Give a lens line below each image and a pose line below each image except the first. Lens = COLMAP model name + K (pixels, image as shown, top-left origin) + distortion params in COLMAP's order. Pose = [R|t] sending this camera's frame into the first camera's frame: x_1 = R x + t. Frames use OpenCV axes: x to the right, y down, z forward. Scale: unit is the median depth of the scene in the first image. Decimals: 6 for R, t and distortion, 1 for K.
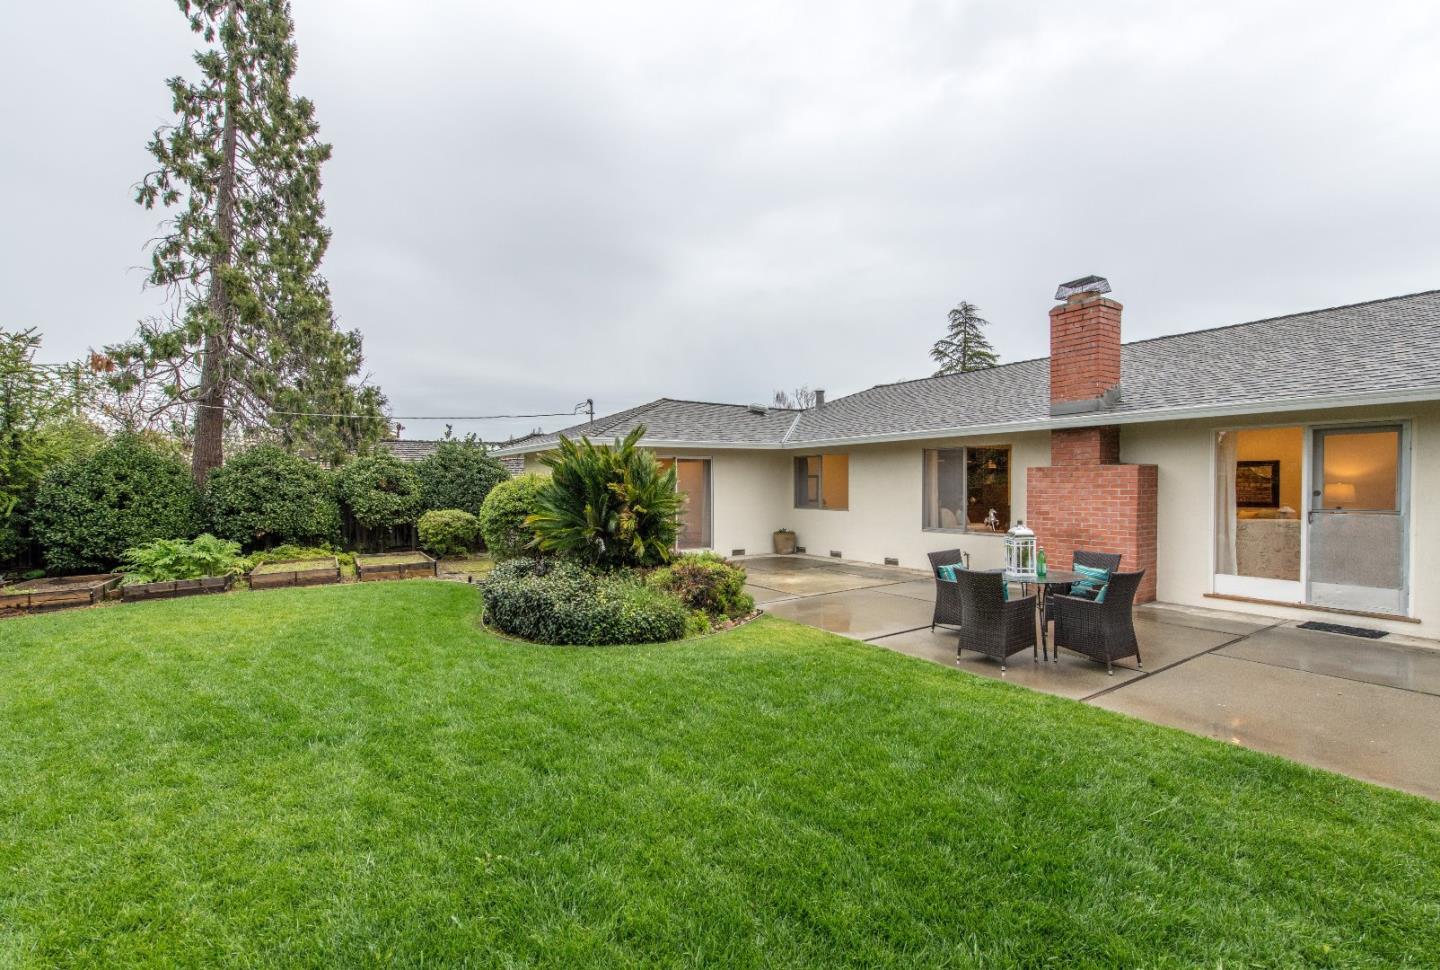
lens RADIAL K [[656.5, 0, 729.6], [0, 656.5, 493.7], [0, 0, 1]] dist [0.015423, -0.003414]
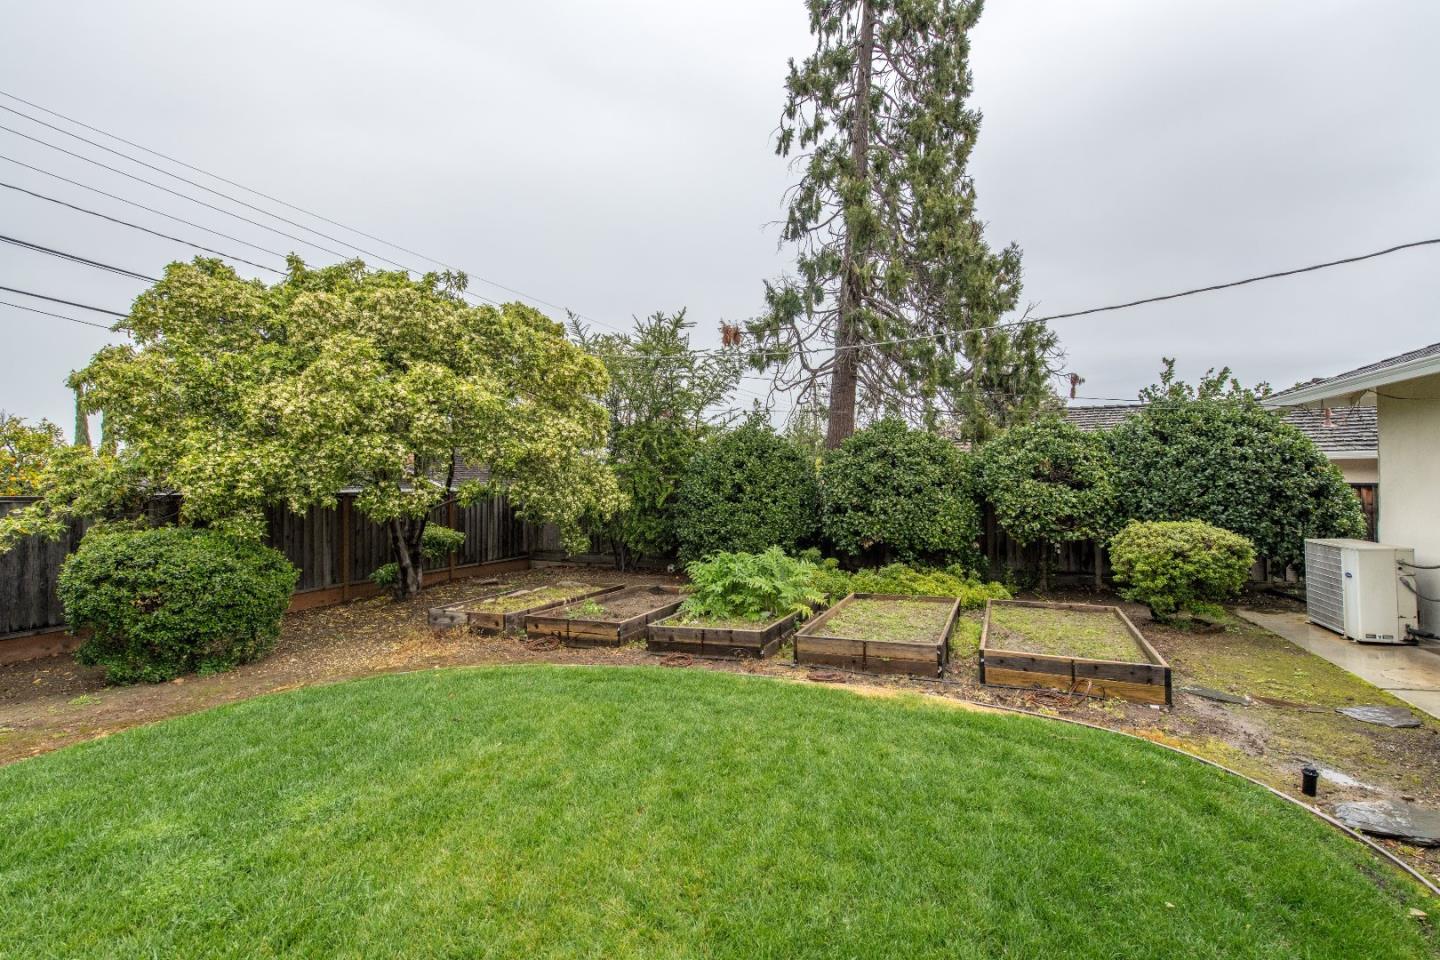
lens RADIAL K [[667.1, 0, 708.3], [0, 667.1, 488.7], [0, 0, 1]] dist [0.004112, -0.001316]
pose [[0.568221, 0.009502, -0.822821, -0.212850], [-0.003539, 0.999952, 0.009104, -0.001922], [0.822869, -0.002261, 0.568227, 0.425582]]
